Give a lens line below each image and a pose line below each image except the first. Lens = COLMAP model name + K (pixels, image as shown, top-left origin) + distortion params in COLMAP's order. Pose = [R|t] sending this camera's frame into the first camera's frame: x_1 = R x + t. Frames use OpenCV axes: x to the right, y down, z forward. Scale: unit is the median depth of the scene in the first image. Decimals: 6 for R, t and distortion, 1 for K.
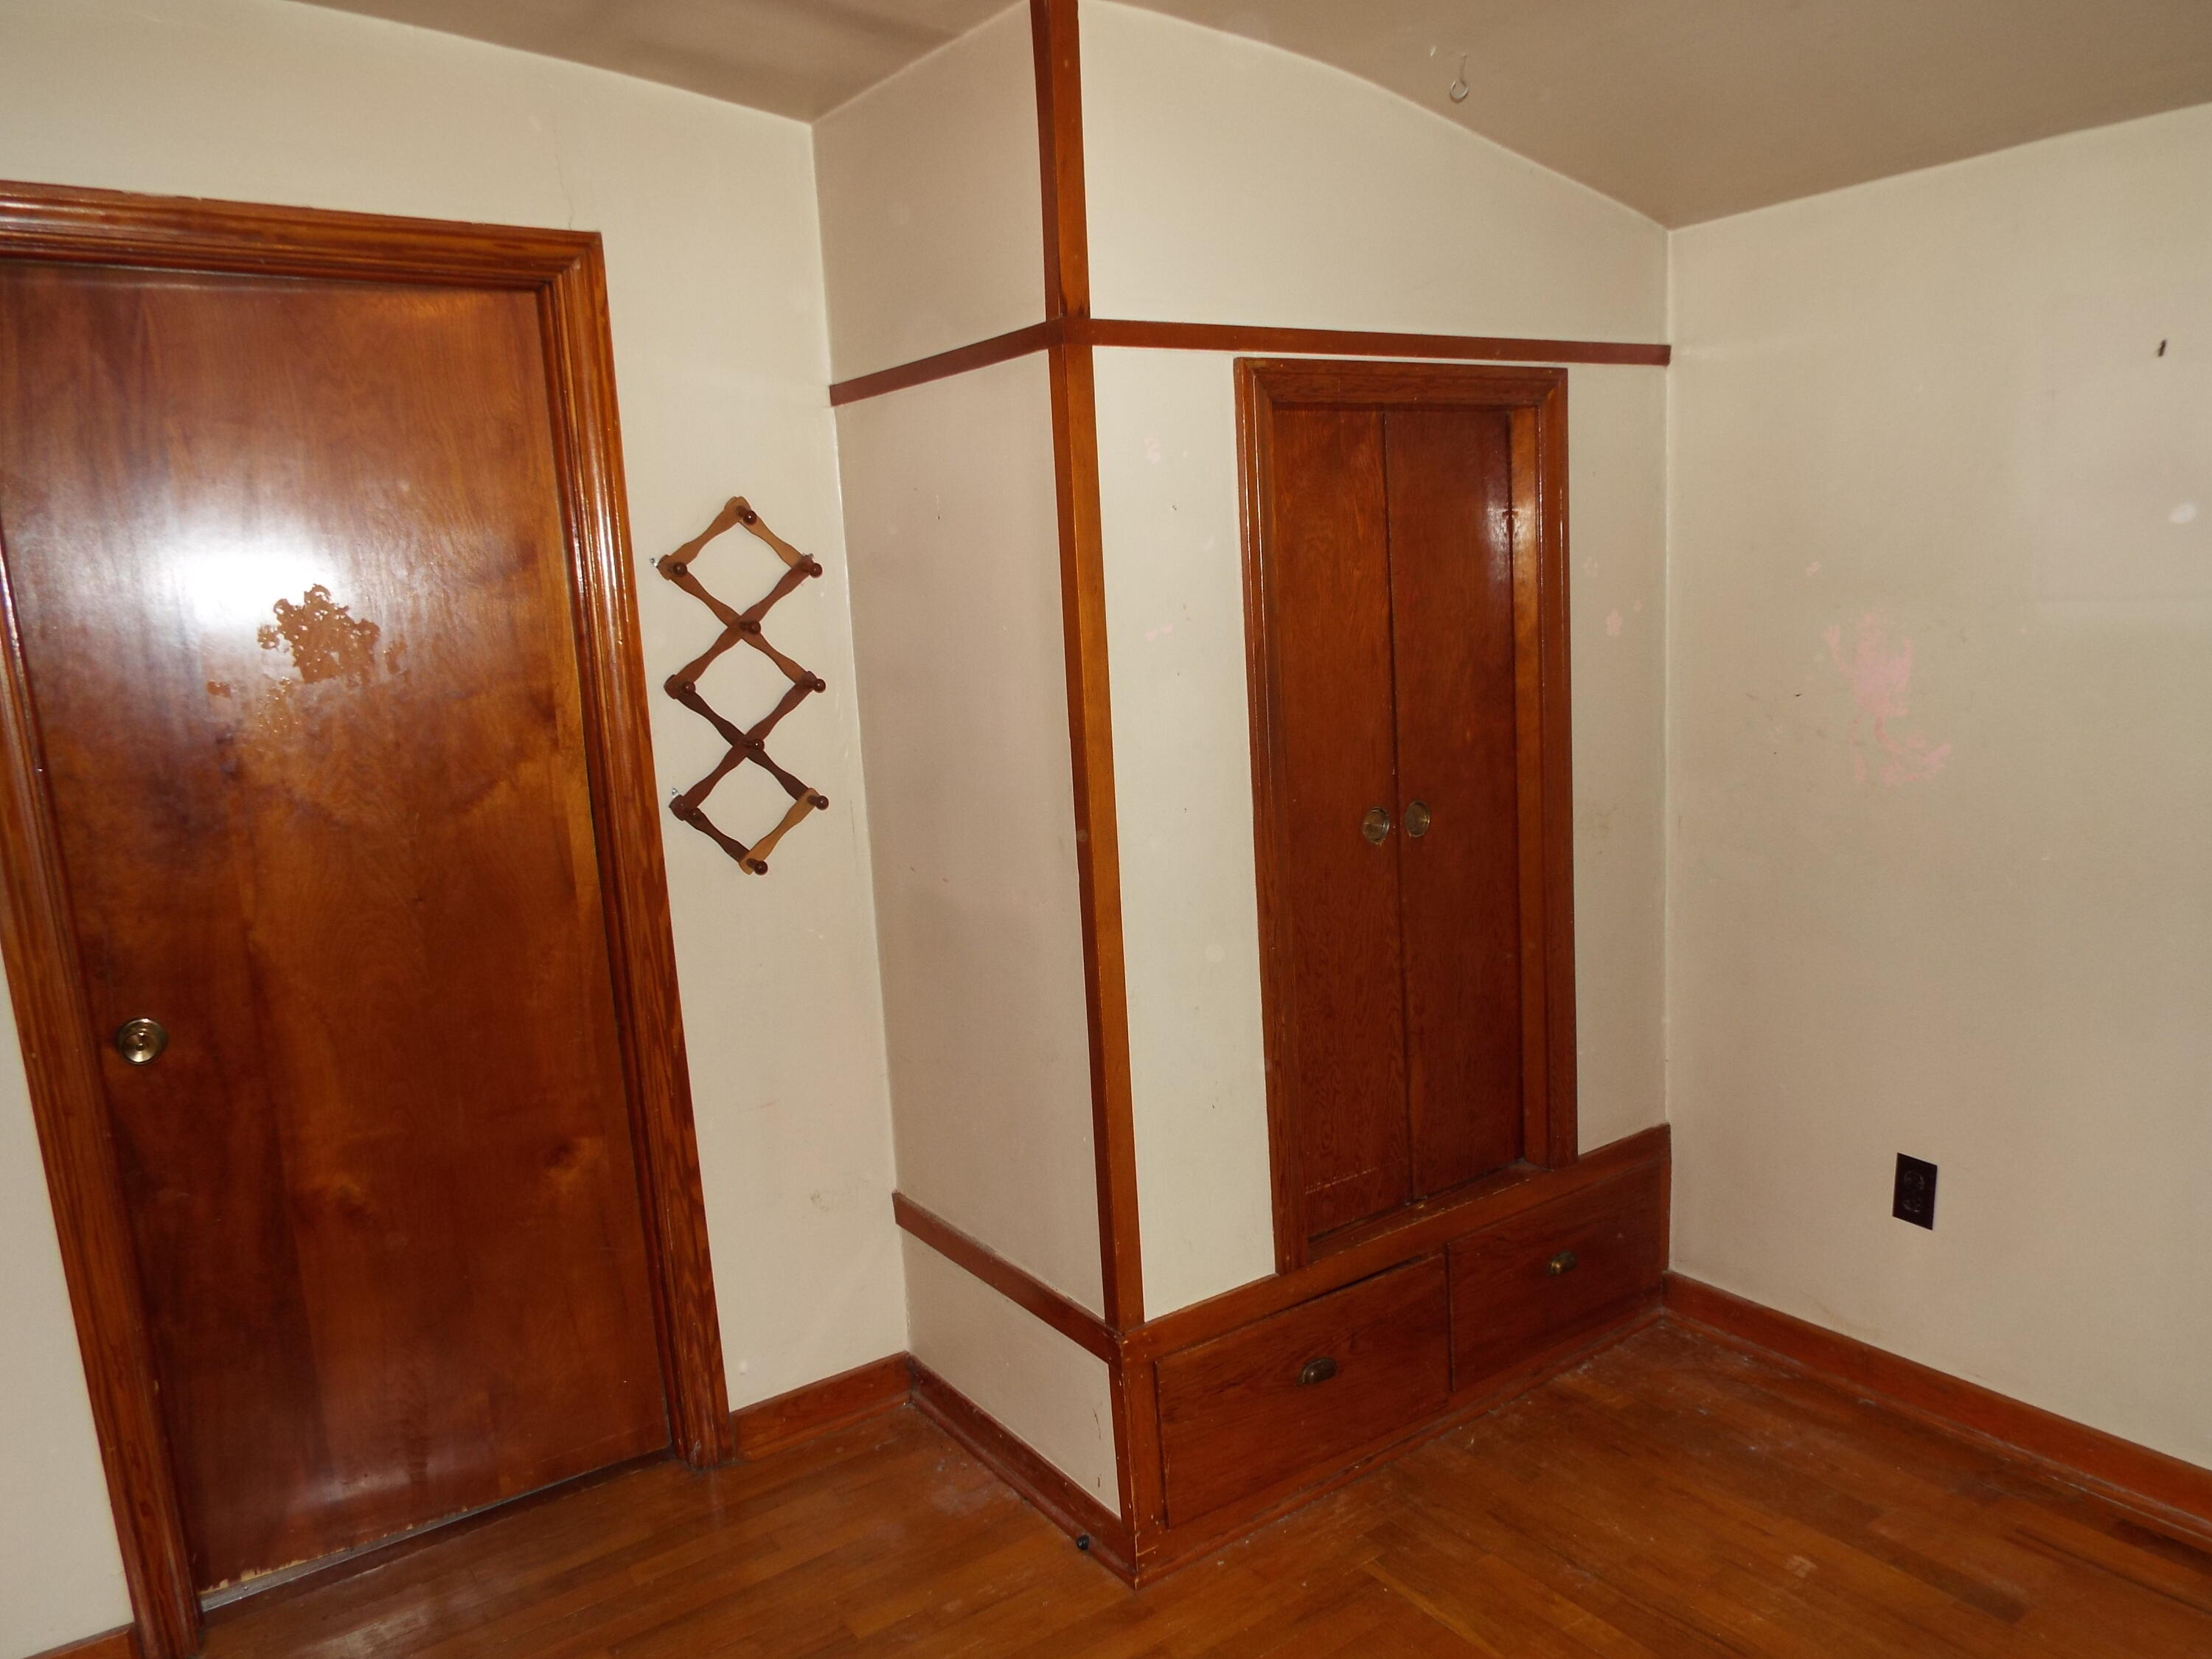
lens RADIAL K [[1613.7, 0, 1106.0], [0, 1613.7, 829.5], [0, 0, 1]] dist [0.040604, -0.001891]
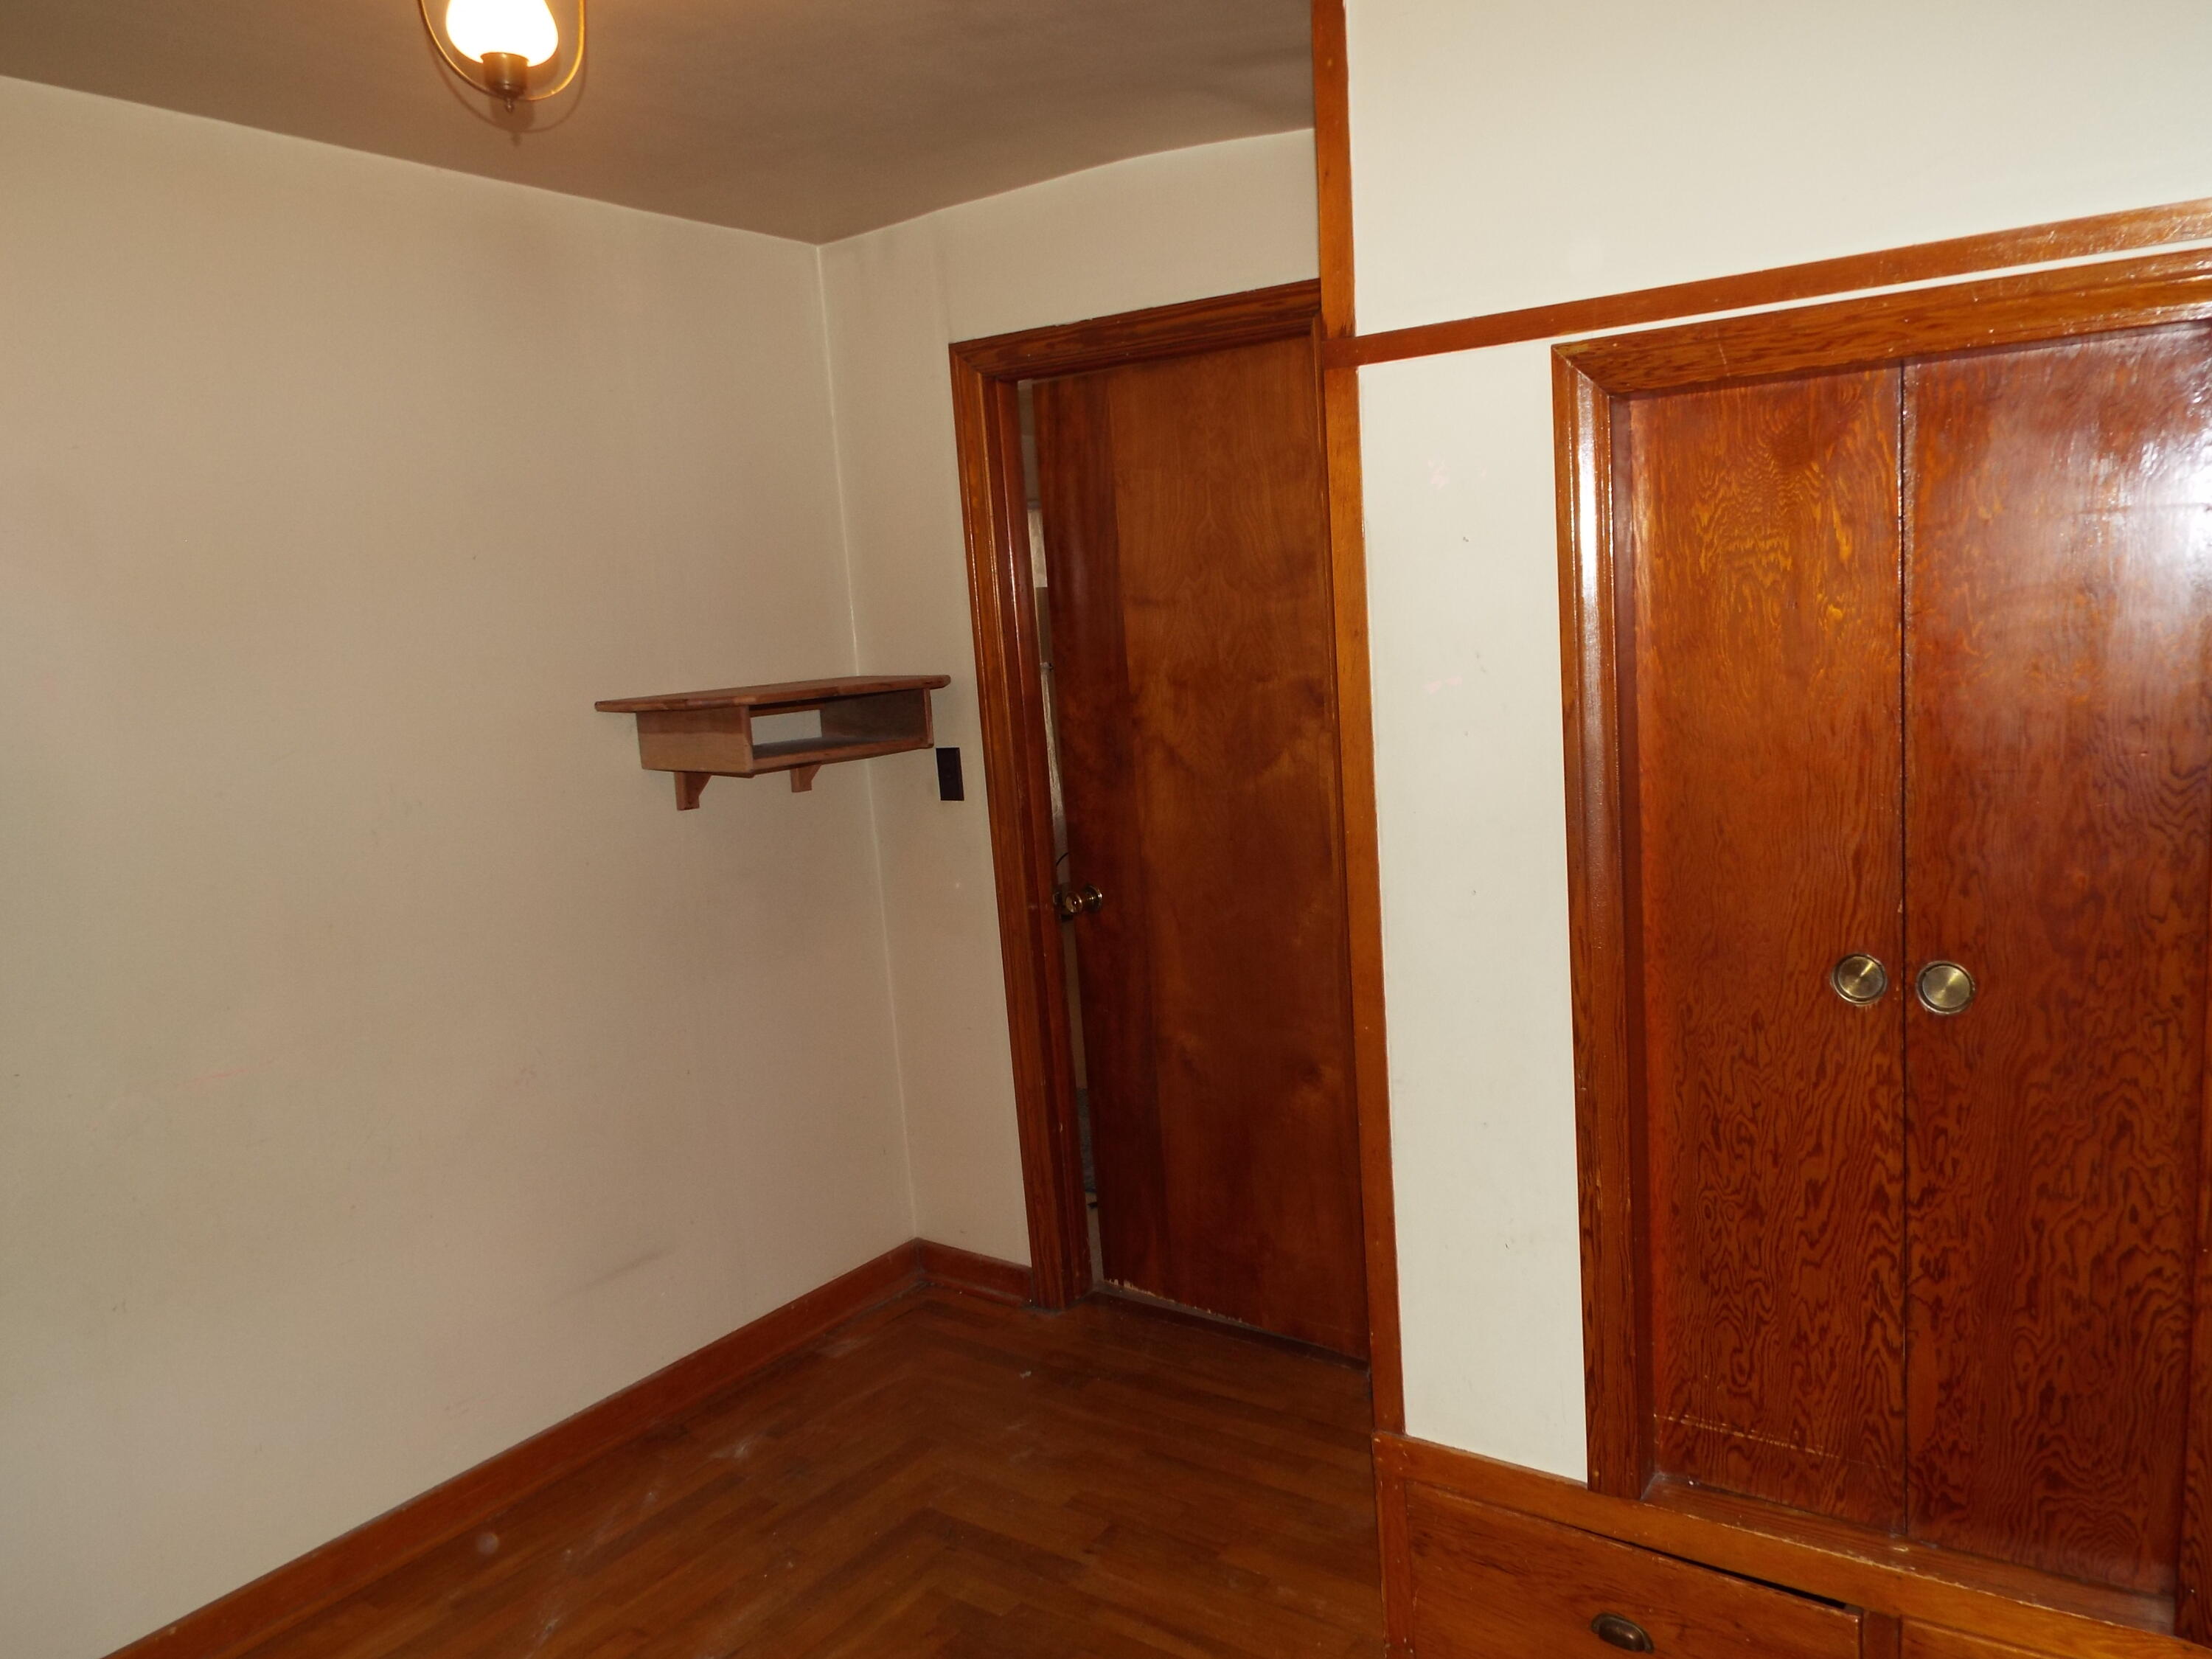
lens RADIAL K [[1583.0, 0, 1106.0], [0, 1583.0, 829.5], [0, 0, 1]] dist [0.002401, -0.001320]
pose [[0.358363, 0.170488, -0.917883, 0.674697], [-0.102358, 0.984432, 0.142886, -0.131215], [0.927954, 0.042747, 0.370235, 0.466662]]
